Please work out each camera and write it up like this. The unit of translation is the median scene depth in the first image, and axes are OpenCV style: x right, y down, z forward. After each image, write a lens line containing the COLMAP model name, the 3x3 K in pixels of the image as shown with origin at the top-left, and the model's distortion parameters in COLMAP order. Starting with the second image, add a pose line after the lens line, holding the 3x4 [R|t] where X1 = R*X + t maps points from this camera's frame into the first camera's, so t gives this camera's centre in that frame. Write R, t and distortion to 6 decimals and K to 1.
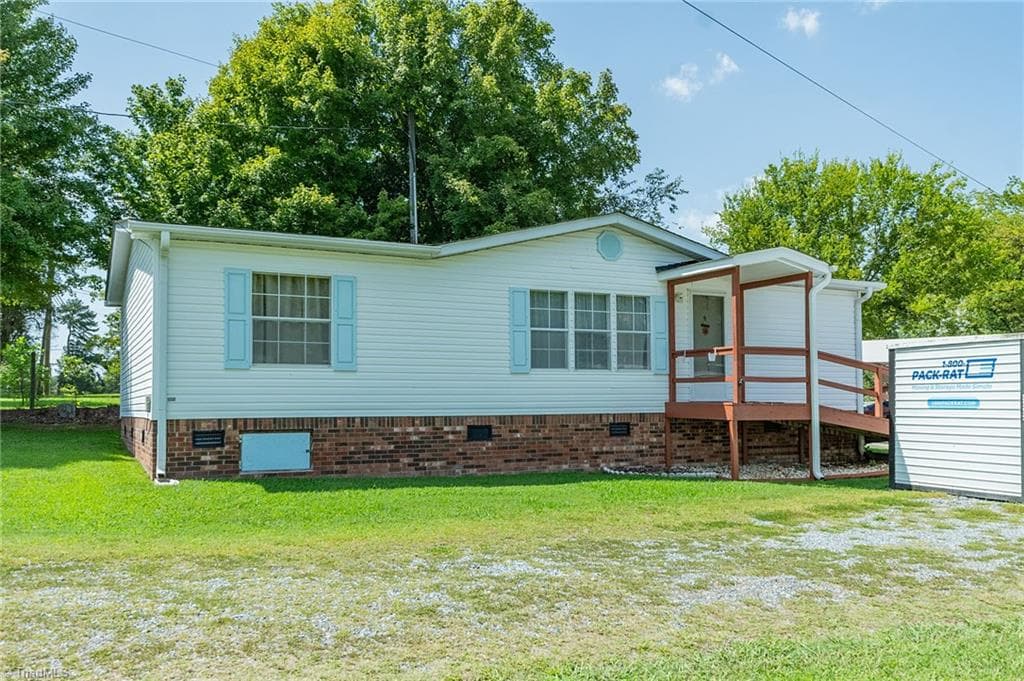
lens RADIAL K [[837.8, 0, 512.0], [0, 837.8, 340.5], [0, 0, 1]] dist [-0.002007, -0.003306]
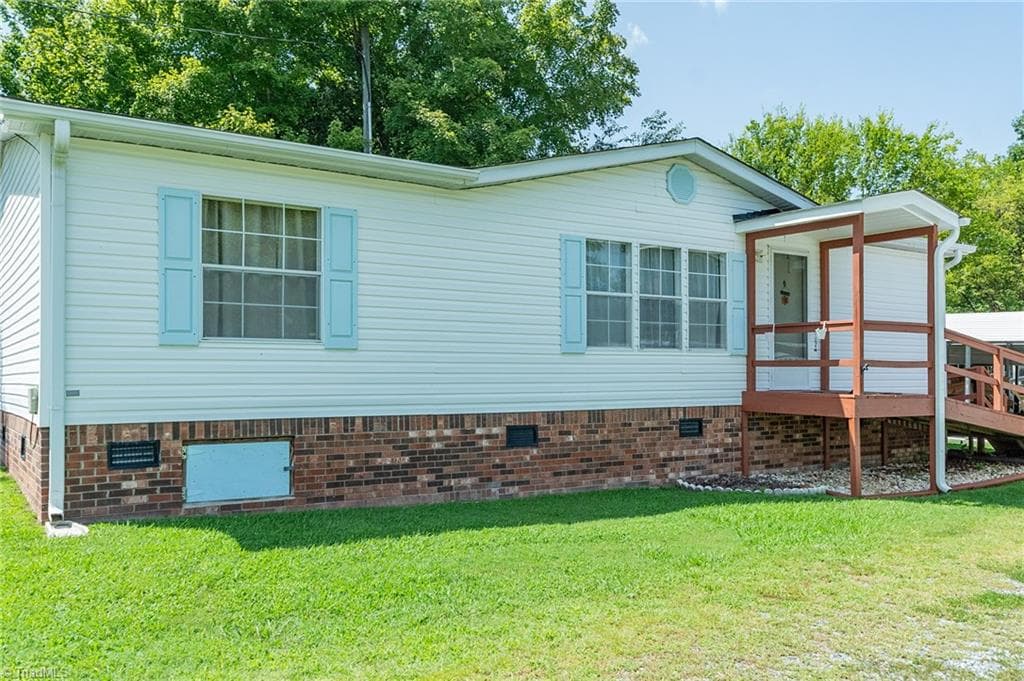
lens RADIAL K [[837.8, 0, 512.0], [0, 837.8, 340.5], [0, 0, 1]] dist [-0.002007, -0.003306]
pose [[0.992126, 0.009623, 0.124877, -0.130131], [-0.013771, 0.999380, 0.032398, 0.005024], [-0.124488, -0.033863, 0.991643, 0.277521]]
